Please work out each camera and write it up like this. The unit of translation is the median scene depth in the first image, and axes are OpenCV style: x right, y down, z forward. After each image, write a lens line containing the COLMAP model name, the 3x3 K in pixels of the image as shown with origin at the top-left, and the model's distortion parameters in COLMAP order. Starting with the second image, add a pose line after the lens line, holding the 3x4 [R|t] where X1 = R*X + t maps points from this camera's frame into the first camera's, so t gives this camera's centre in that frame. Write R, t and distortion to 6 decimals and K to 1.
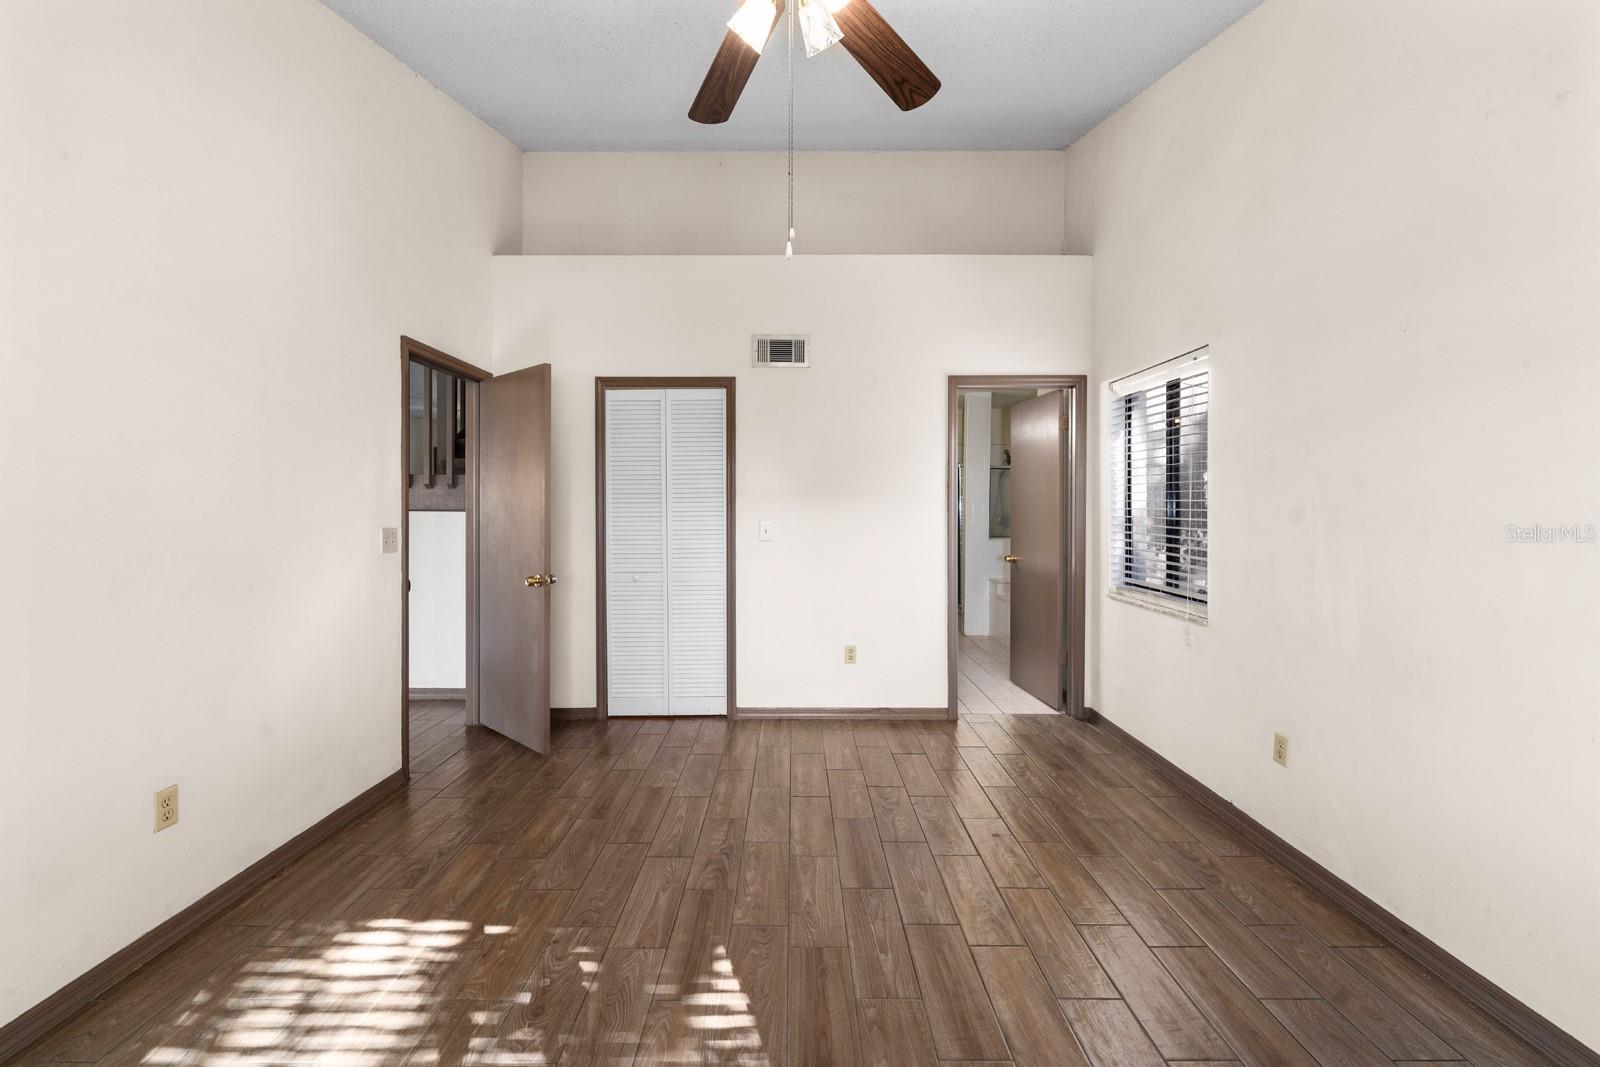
lens RADIAL K [[647.8, 0, 792.4], [0, 647.8, 528.4], [0, 0, 1]] dist [-0.000711, 0.000203]
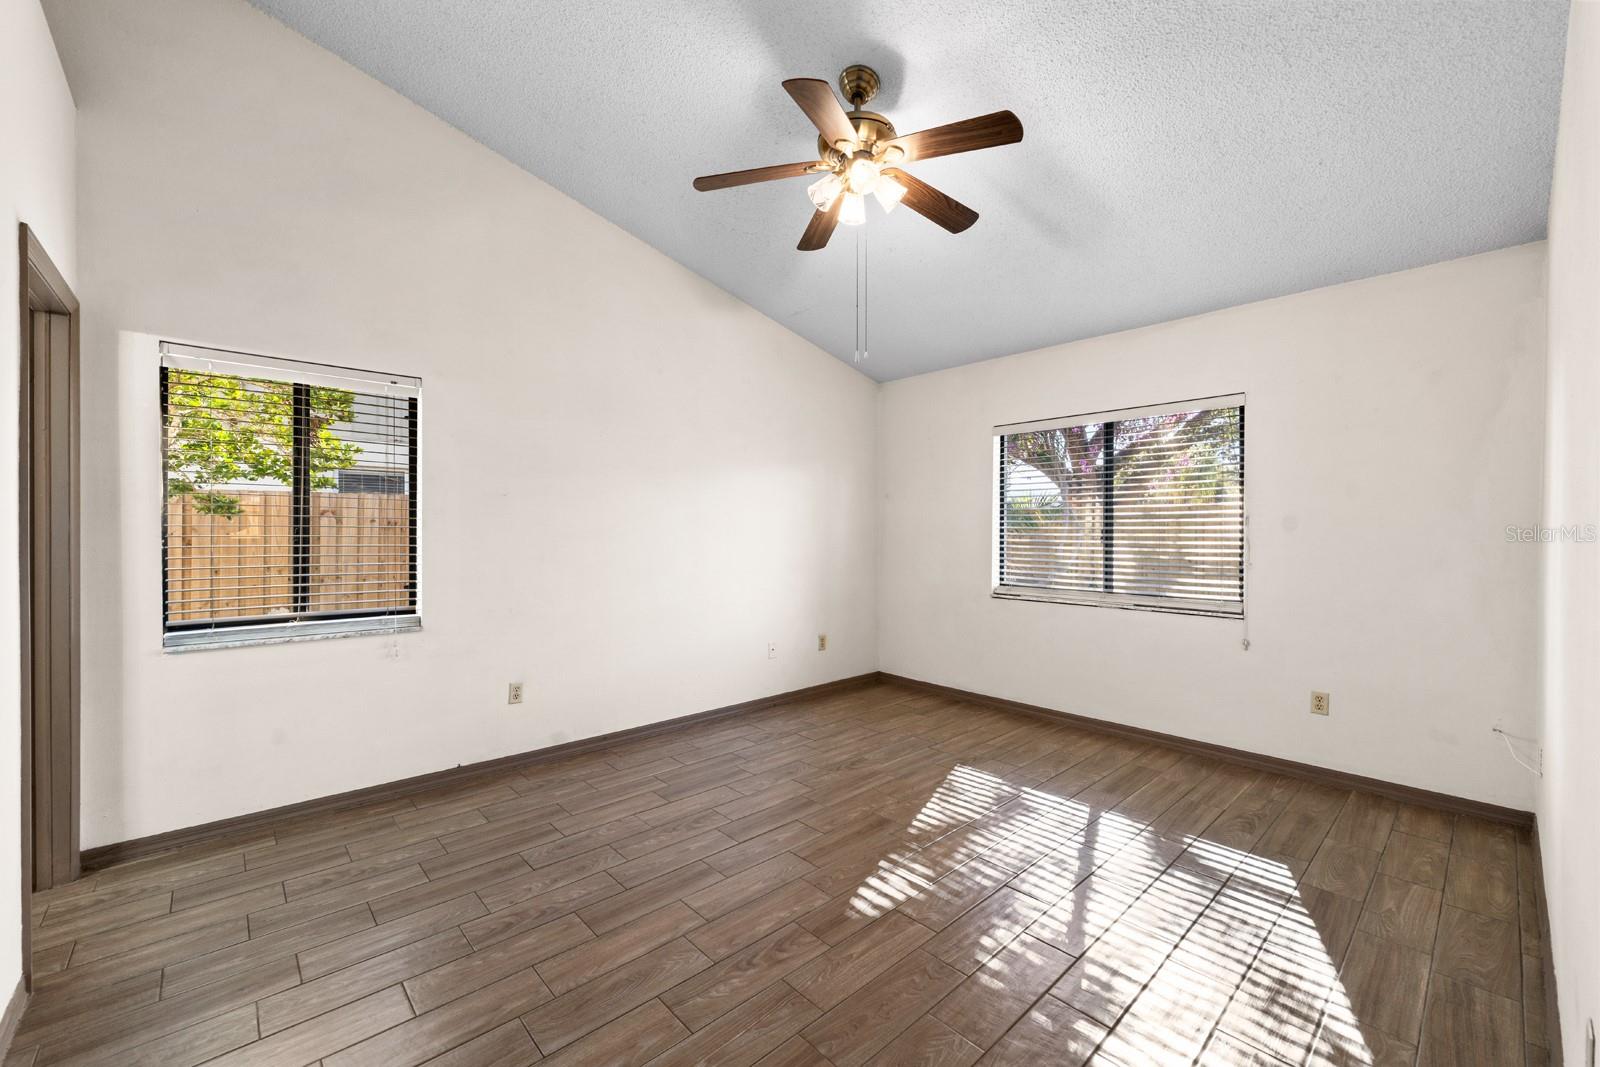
lens RADIAL K [[647.8, 0, 801.0], [0, 647.8, 520.7], [0, 0, 1]] dist [-0.000711, 0.000203]
pose [[-0.681058, 0.010433, 0.732155, -0.770415], [0.018356, 0.999828, 0.002828, -0.037190], [-0.731999, 0.015366, -0.681132, 1.568753]]
